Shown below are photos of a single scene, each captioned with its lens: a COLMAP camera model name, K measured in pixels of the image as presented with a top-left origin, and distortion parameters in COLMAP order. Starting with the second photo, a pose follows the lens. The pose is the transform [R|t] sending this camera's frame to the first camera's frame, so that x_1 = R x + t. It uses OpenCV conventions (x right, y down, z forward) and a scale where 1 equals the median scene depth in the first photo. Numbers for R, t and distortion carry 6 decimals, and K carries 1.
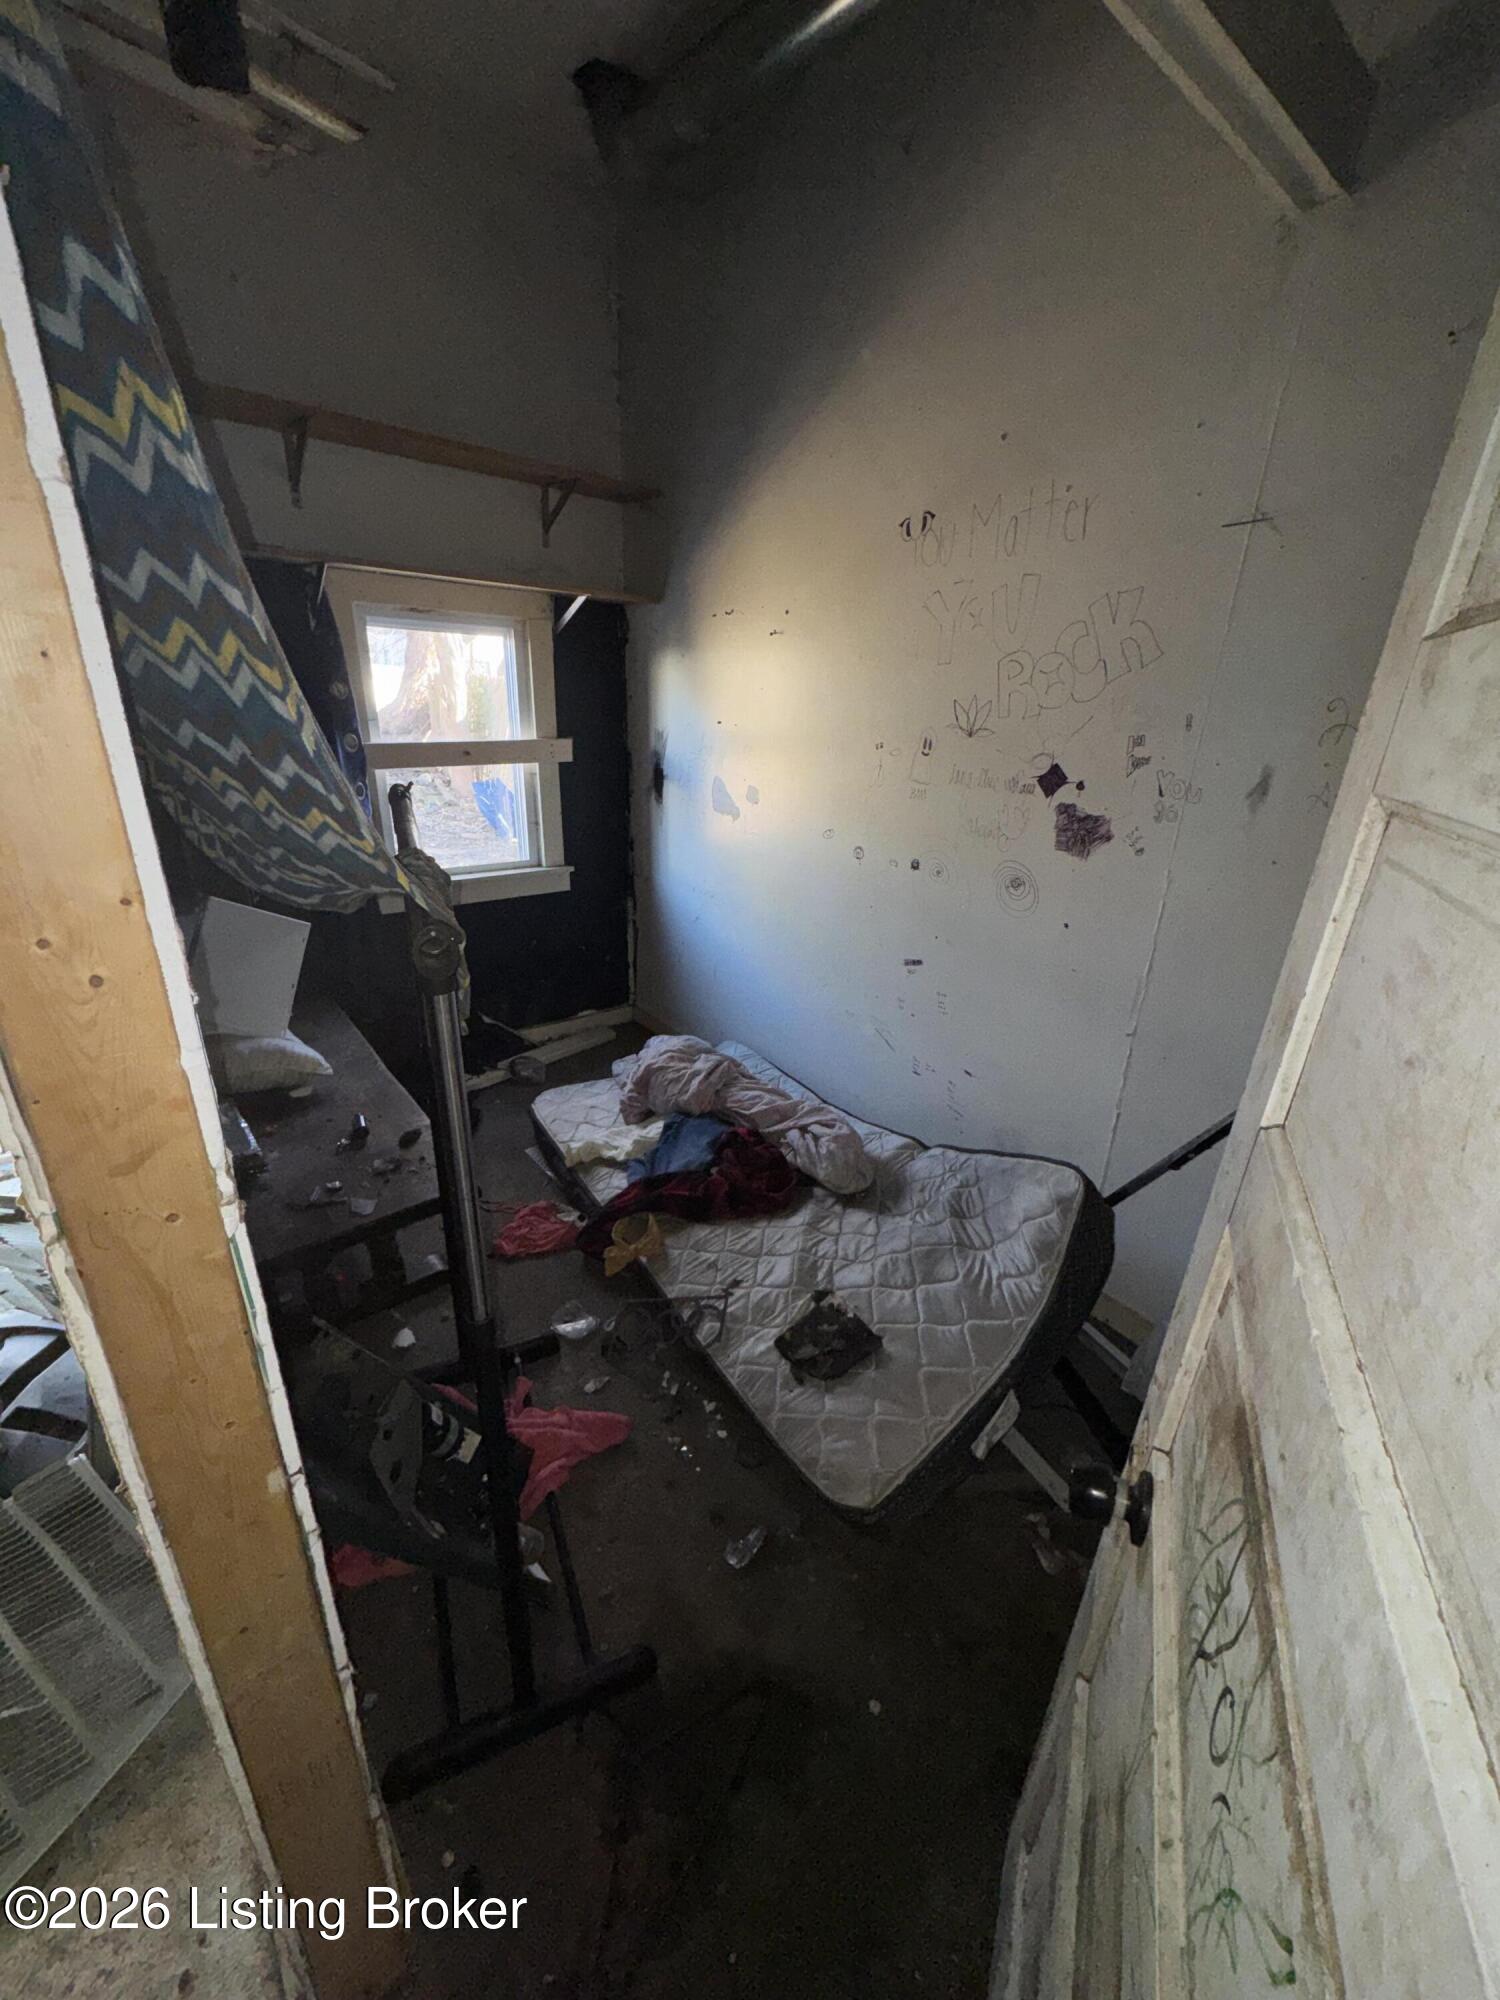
lens RADIAL K [[785.8, 0, 747.5], [0, 785.8, 1000.6], [0, 0, 1]] dist [0.000049, -0.000637]
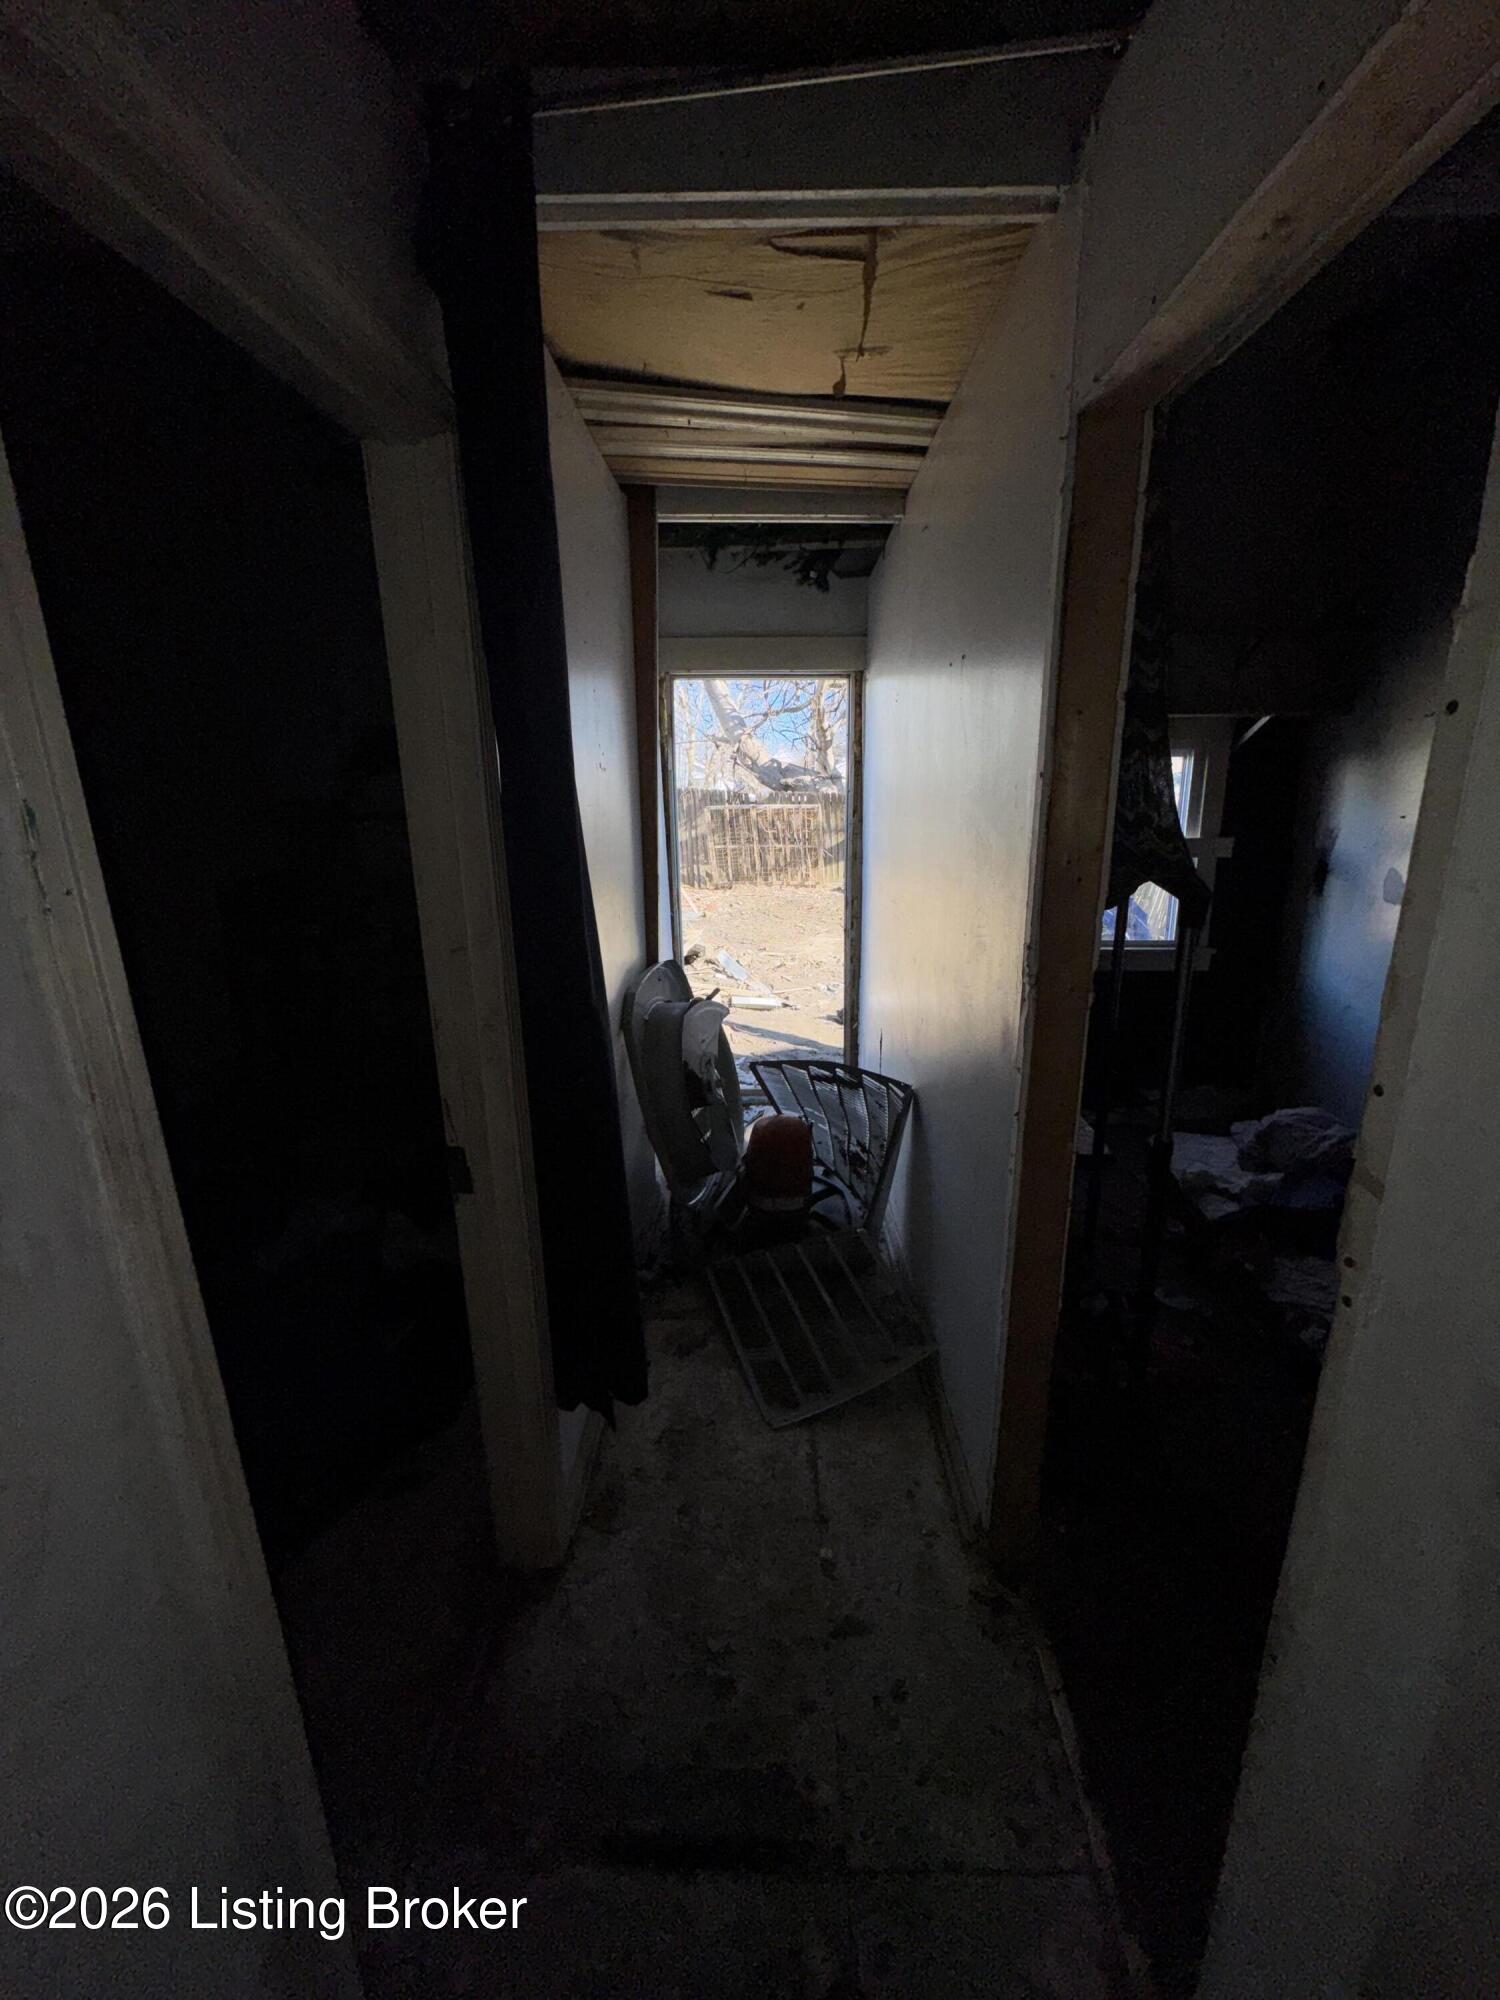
lens RADIAL K [[785.8, 0, 751.7], [0, 785.8, 1002.6], [0, 0, 1]] dist [0.000049, -0.000637]
pose [[0.752594, 0.107616, -0.649631, 0.017654], [-0.203623, 0.976235, -0.074175, 0.150413], [0.626210, 0.188104, 0.756623, -0.299044]]
